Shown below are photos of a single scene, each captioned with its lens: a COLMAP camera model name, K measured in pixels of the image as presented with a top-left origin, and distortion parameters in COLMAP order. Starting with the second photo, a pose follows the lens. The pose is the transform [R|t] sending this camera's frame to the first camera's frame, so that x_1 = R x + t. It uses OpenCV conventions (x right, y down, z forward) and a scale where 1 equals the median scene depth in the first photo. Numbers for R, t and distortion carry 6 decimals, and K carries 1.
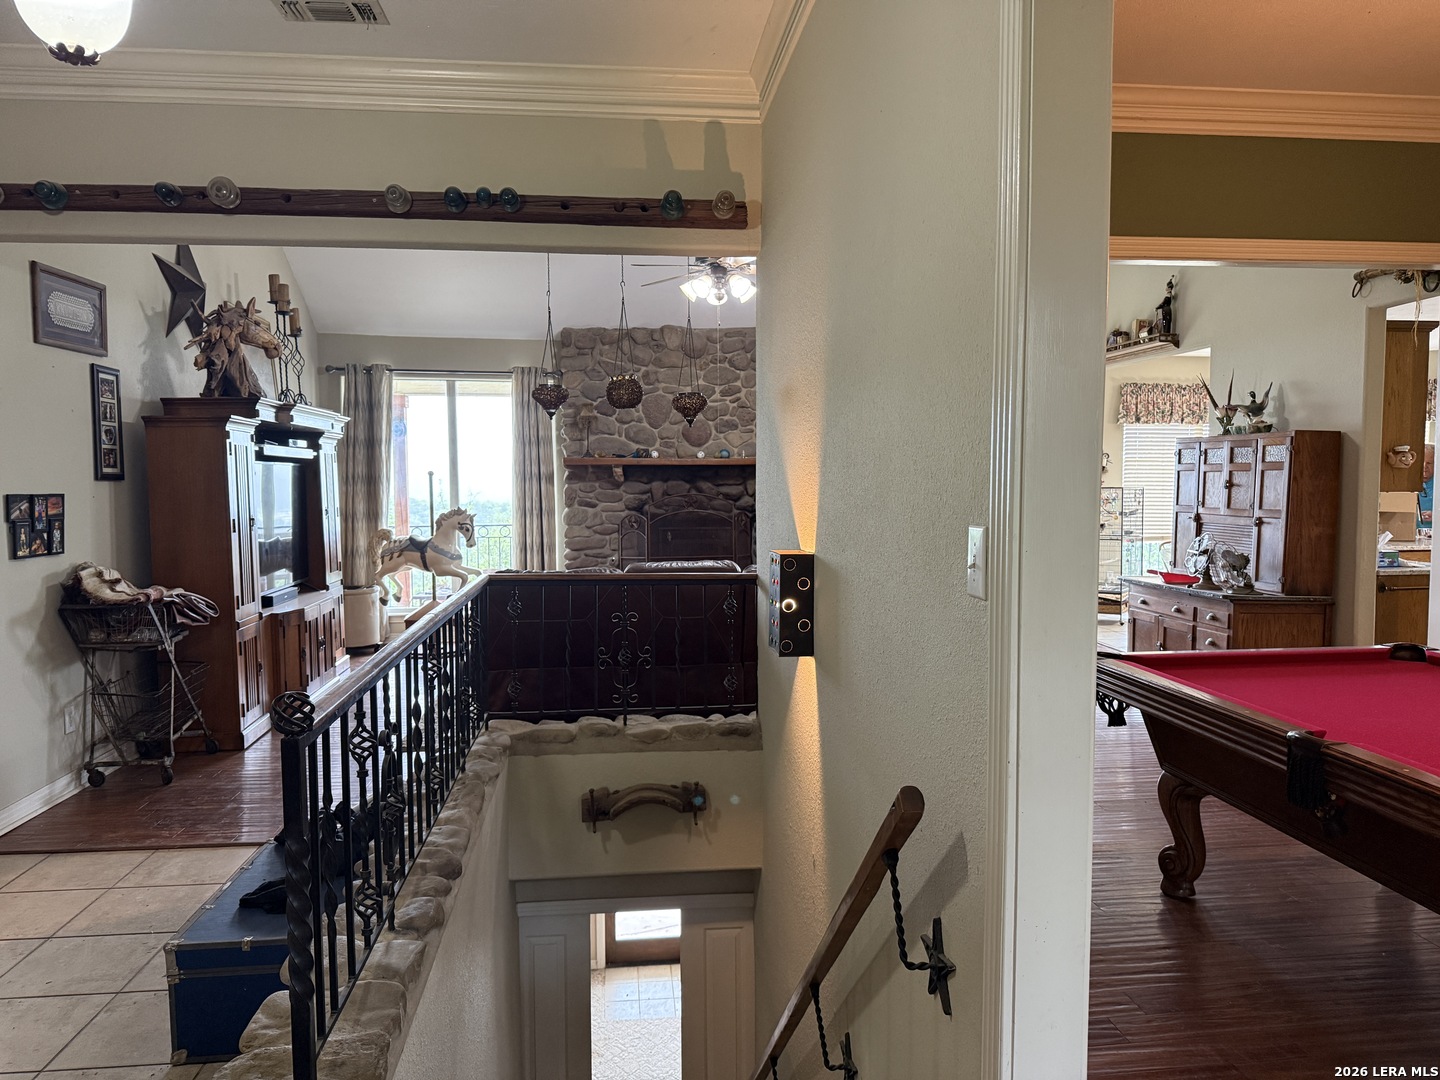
lens RADIAL K [[982.1, 0, 730.7], [0, 982.1, 543.9], [0, 0, 1]] dist [0.043187, -0.066091]
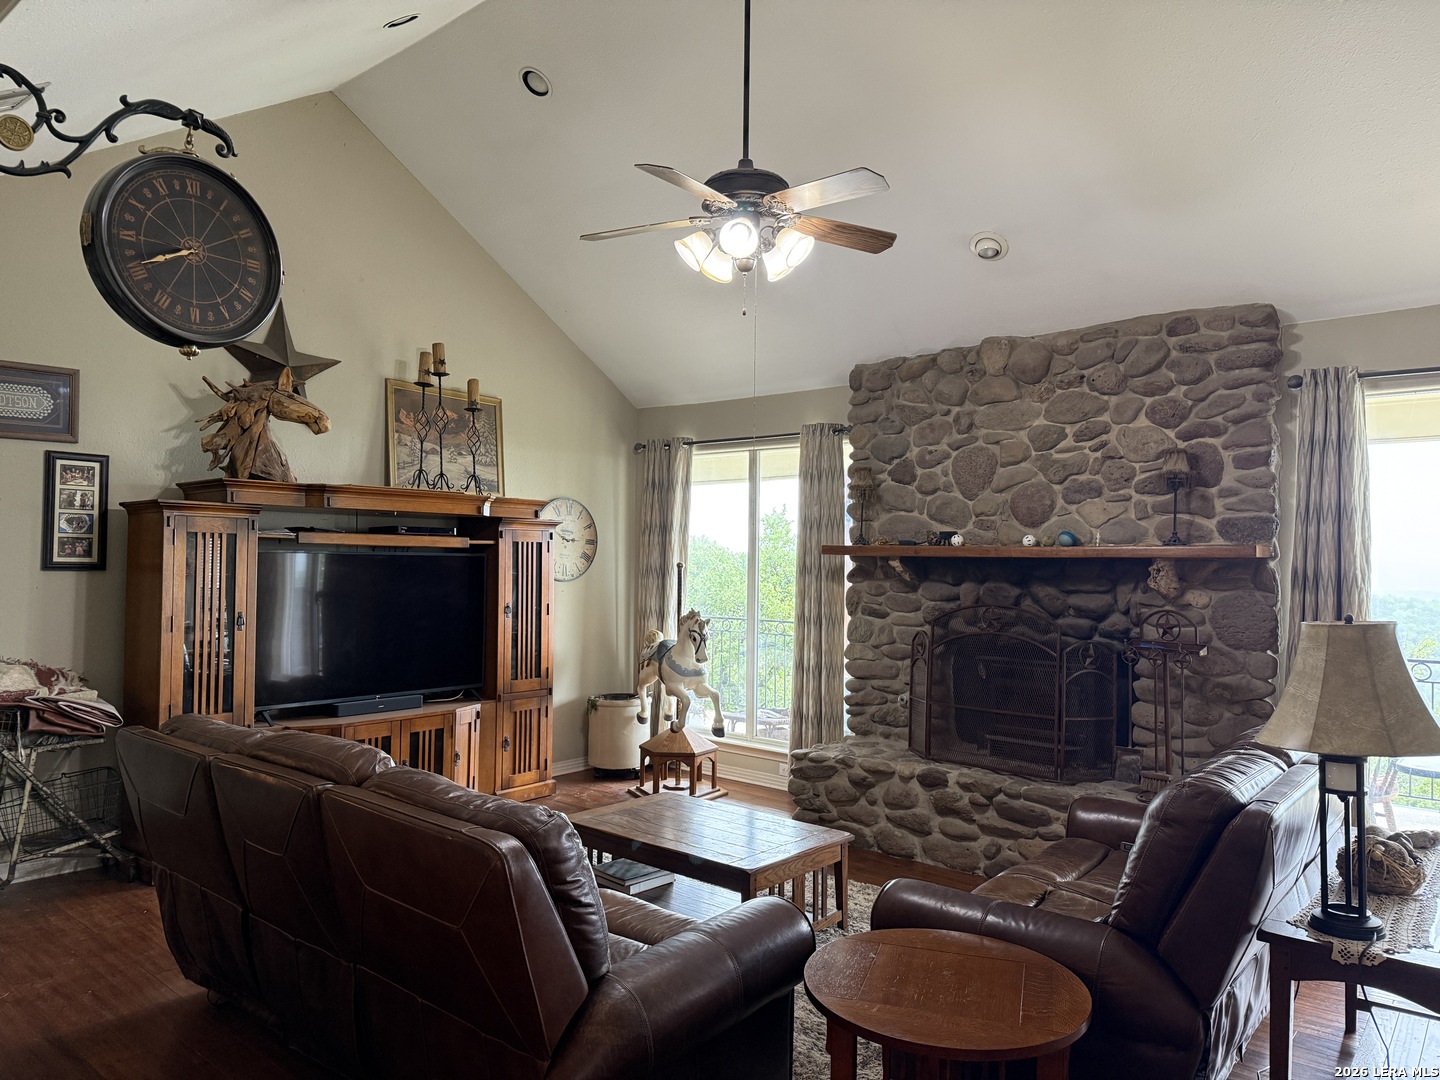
lens RADIAL K [[982.1, 0, 713.2], [0, 982.1, 544.5], [0, 0, 1]] dist [0.043187, -0.066091]
pose [[0.683091, -0.001320, -0.730332, 0.278263], [-0.062997, 0.996165, -0.060722, -0.039119], [0.727611, 0.087487, 0.680388, 0.445932]]
